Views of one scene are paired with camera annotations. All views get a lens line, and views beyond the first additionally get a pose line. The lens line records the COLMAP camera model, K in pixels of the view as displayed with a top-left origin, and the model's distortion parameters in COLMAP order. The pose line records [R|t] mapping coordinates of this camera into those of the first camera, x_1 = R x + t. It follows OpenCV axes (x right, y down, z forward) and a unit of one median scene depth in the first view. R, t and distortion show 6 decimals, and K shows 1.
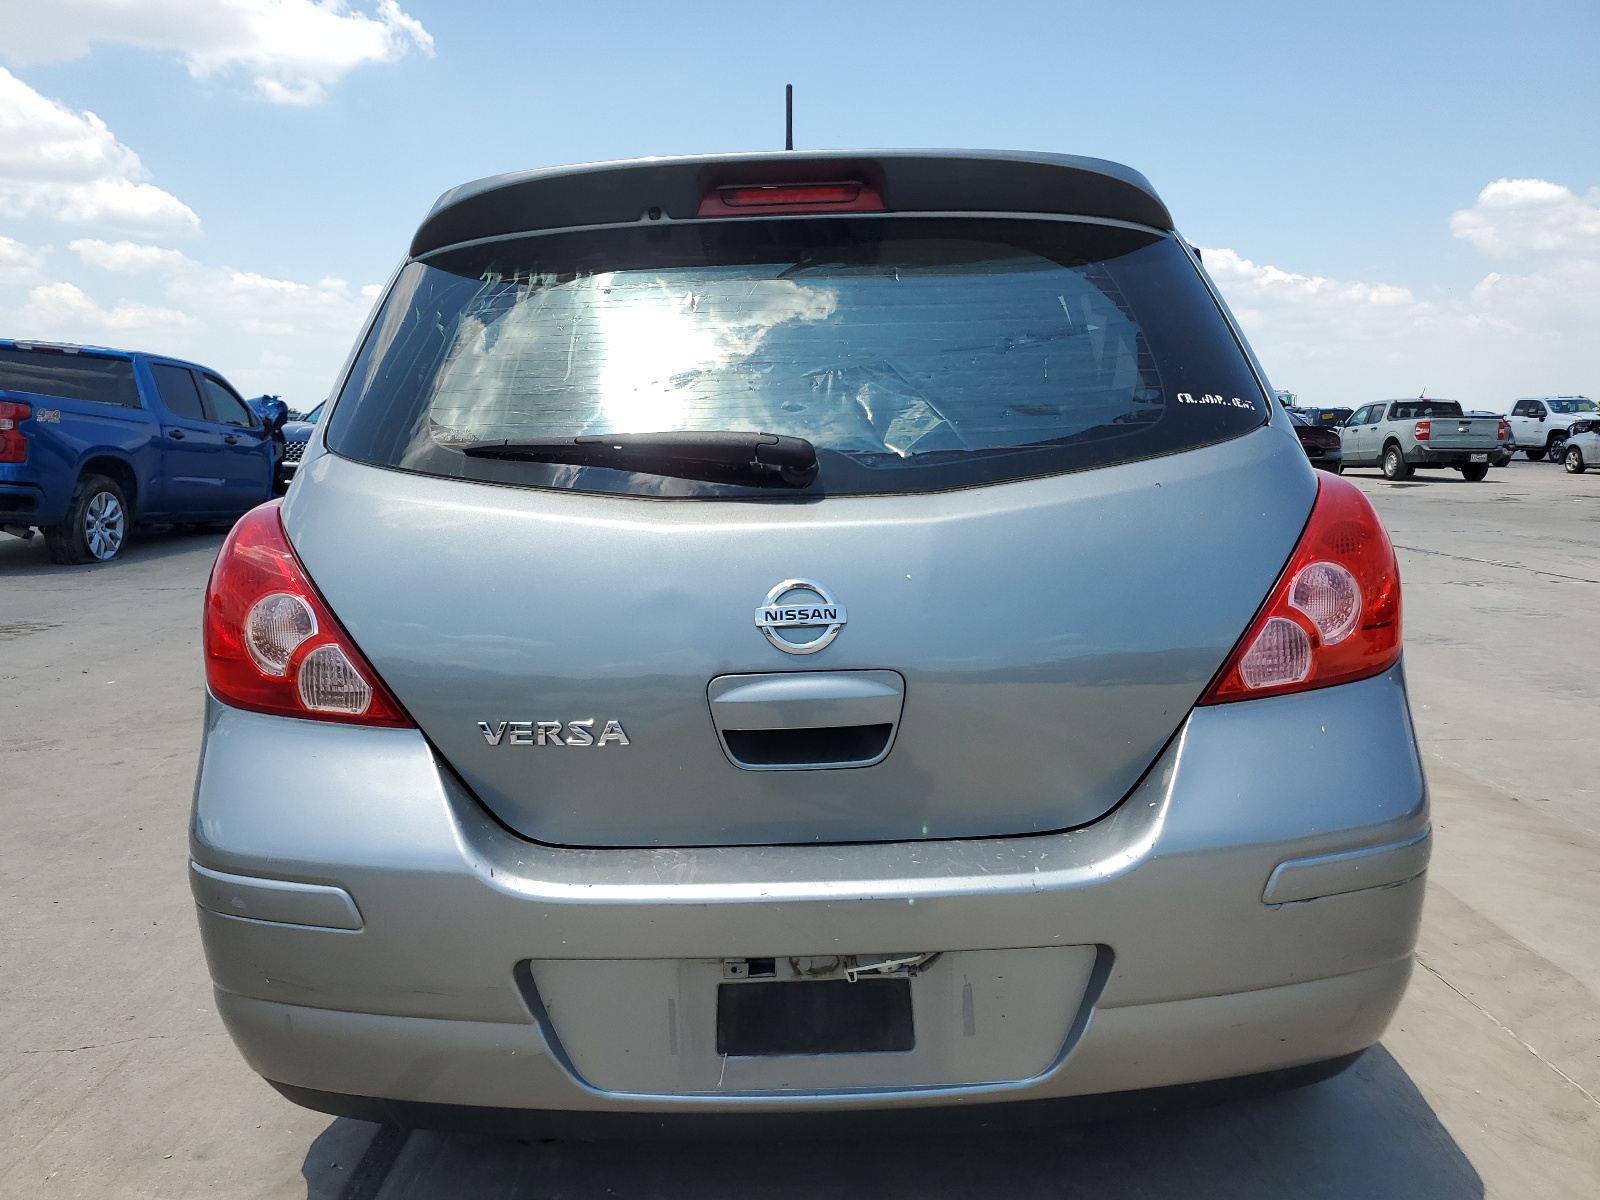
lens RADIAL K [[1302.7, 0, 800.2], [0, 1302.7, 598.6], [0, 0, 1]] dist [0.006866, 0.006765]
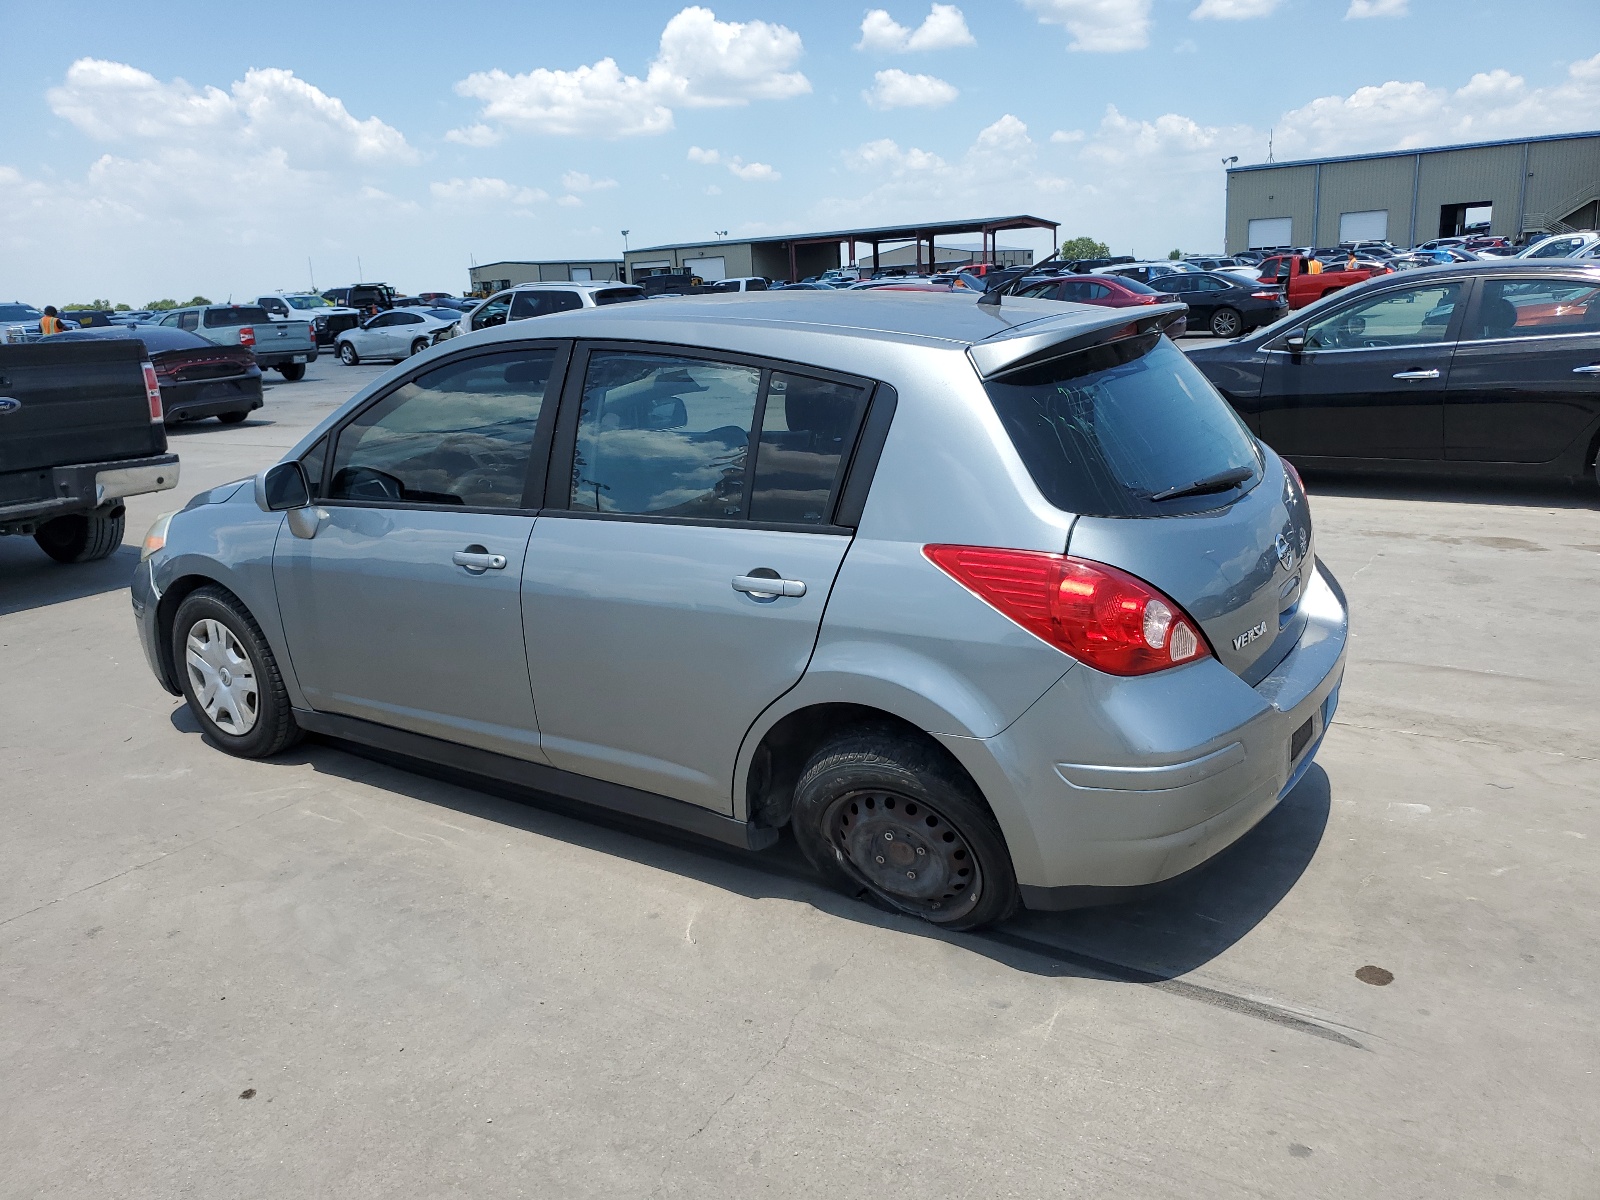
lens RADIAL K [[1302.7, 0, 800.2], [0, 1302.7, 598.6], [0, 0, 1]] dist [0.006866, 0.006765]
pose [[0.543446, -0.216330, 0.811091, -0.140535], [0.141465, 0.976006, 0.165531, -0.024953], [-0.827439, 0.024783, 0.561009, 0.029692]]
